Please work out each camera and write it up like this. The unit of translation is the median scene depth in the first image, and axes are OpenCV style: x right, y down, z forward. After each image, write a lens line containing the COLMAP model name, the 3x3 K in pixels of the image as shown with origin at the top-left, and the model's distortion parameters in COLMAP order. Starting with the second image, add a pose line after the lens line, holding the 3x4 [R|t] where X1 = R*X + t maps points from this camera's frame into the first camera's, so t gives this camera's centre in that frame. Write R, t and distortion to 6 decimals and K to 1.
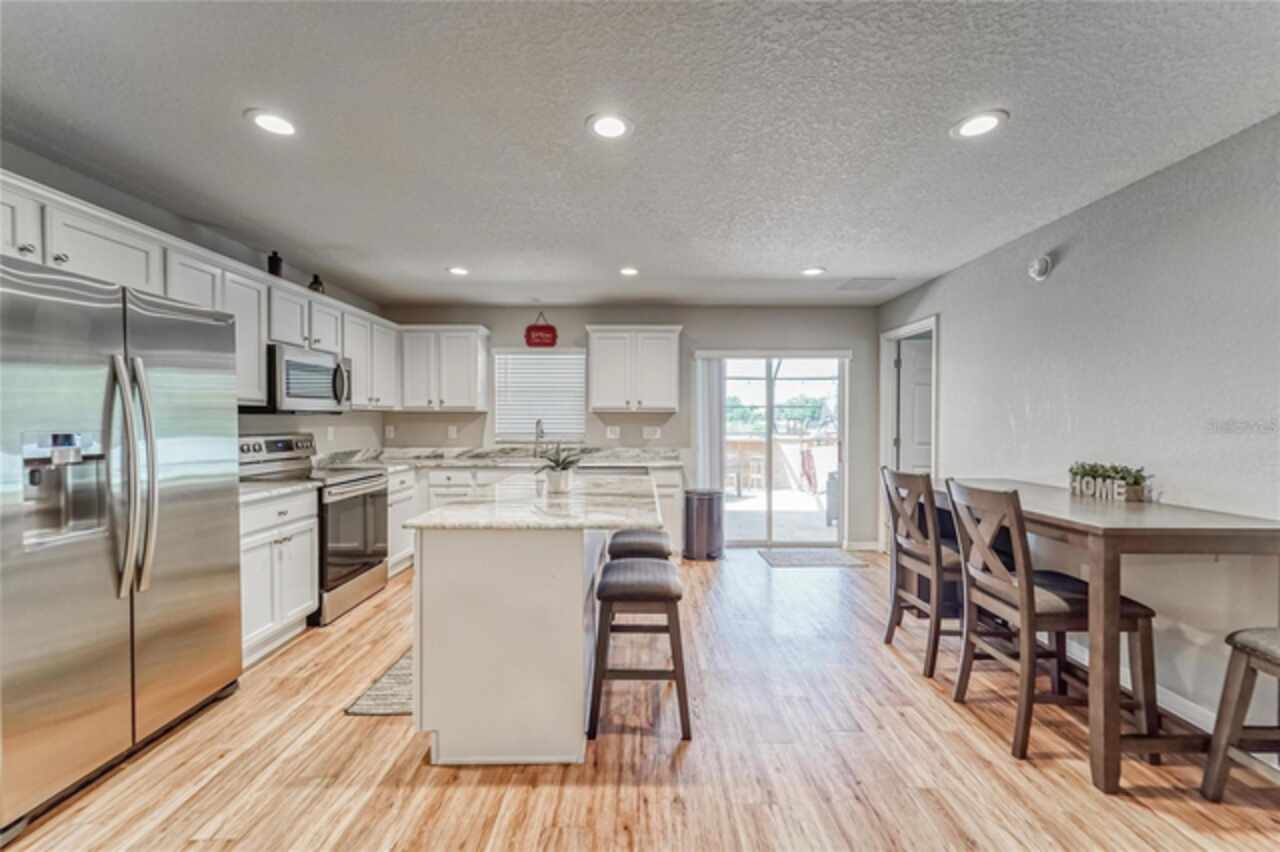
lens RADIAL K [[522.4, 0, 646.4], [0, 522.4, 425.6], [0, 0, 1]] dist [0.010735, -0.000484]
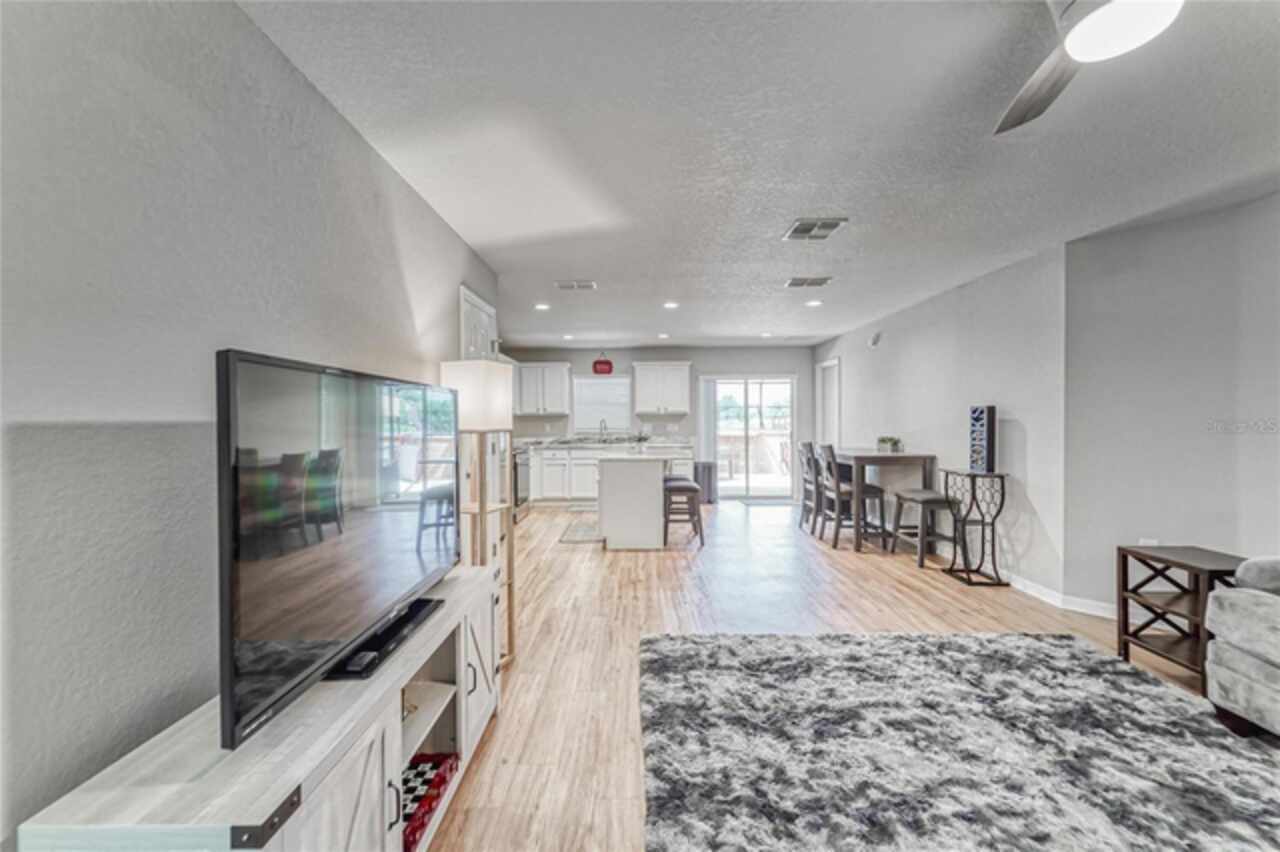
lens RADIAL K [[522.4, 0, 626.8], [0, 522.4, 423.5], [0, 0, 1]] dist [0.010735, -0.000484]
pose [[0.999948, -0.009237, -0.004242, -0.223205], [0.009220, 0.999950, -0.003968, 0.014503], [0.004279, 0.003929, 0.999983, -1.099975]]
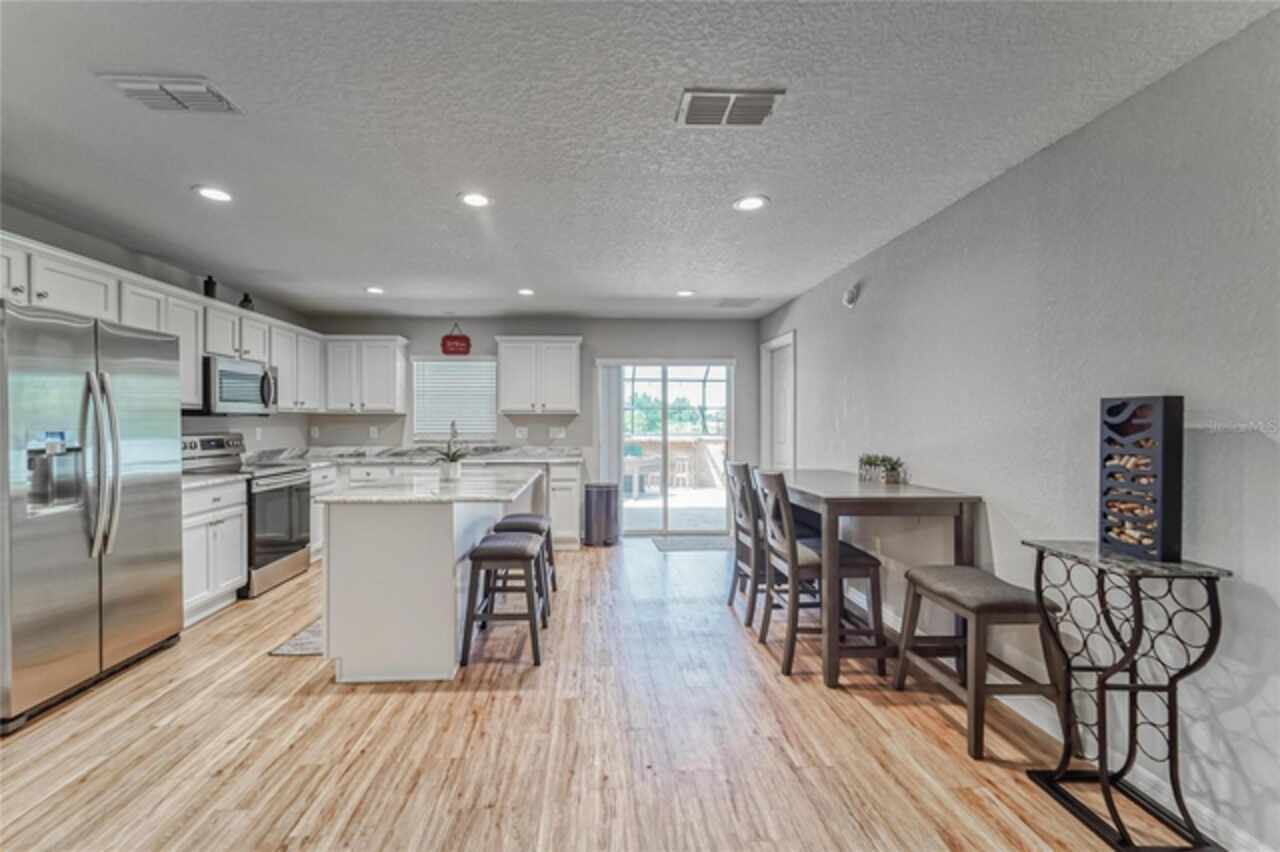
lens RADIAL K [[522.4, 0, 605.4], [0, 522.4, 422.3], [0, 0, 1]] dist [0.010735, -0.000484]
pose [[0.999160, -0.000734, 0.040967, 0.124947], [0.001110, 0.999957, -0.009162, 0.003041], [-0.040959, 0.009199, 0.999118, -0.204864]]
